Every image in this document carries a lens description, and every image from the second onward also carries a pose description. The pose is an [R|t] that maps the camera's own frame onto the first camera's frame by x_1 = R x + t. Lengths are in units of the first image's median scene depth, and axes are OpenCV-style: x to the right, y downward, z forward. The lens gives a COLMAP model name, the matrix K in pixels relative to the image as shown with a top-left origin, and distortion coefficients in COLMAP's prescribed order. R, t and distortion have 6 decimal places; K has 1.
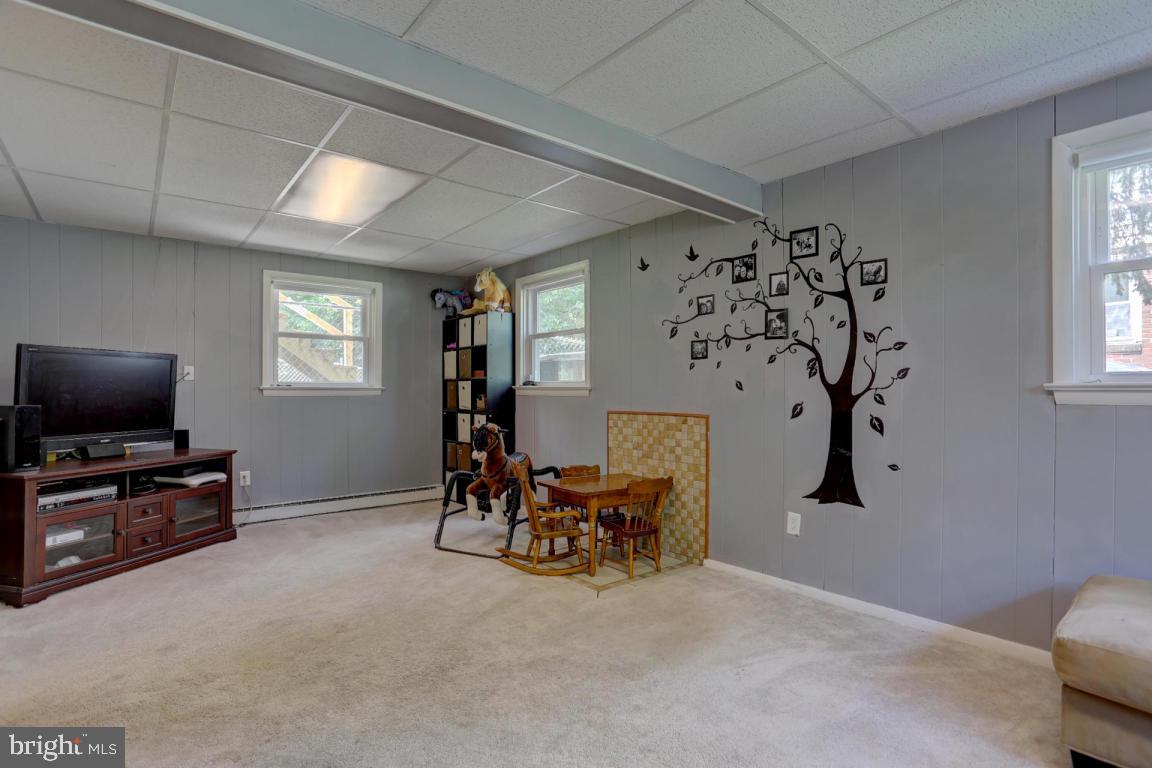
lens RADIAL K [[571.0, 0, 576.0], [0, 571.0, 388.1], [0, 0, 1]] dist [-0.070690, 0.031758]
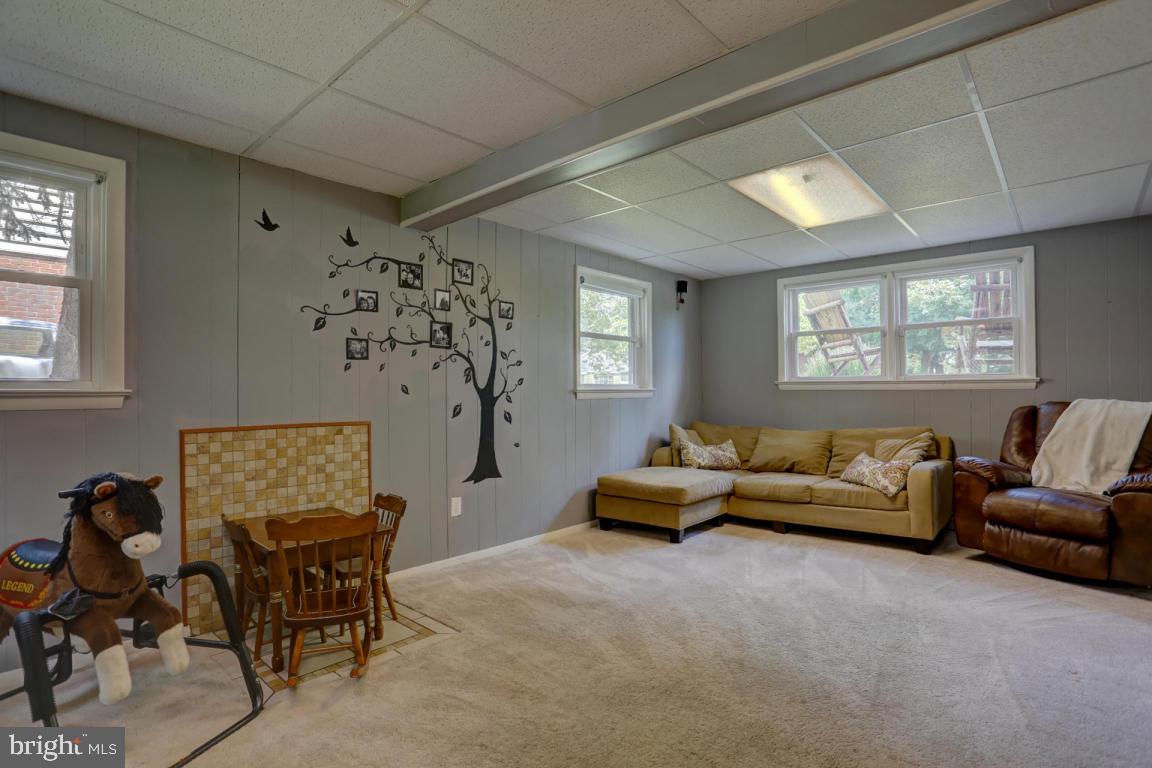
lens RADIAL K [[571.0, 0, 576.0], [0, 571.0, 388.1], [0, 0, 1]] dist [-0.070690, 0.031758]
pose [[-0.147040, 0.003173, 0.989126, -0.796195], [0.001671, 0.999994, -0.002959, -0.003514], [-0.989129, 0.001217, -0.147044, 0.892005]]
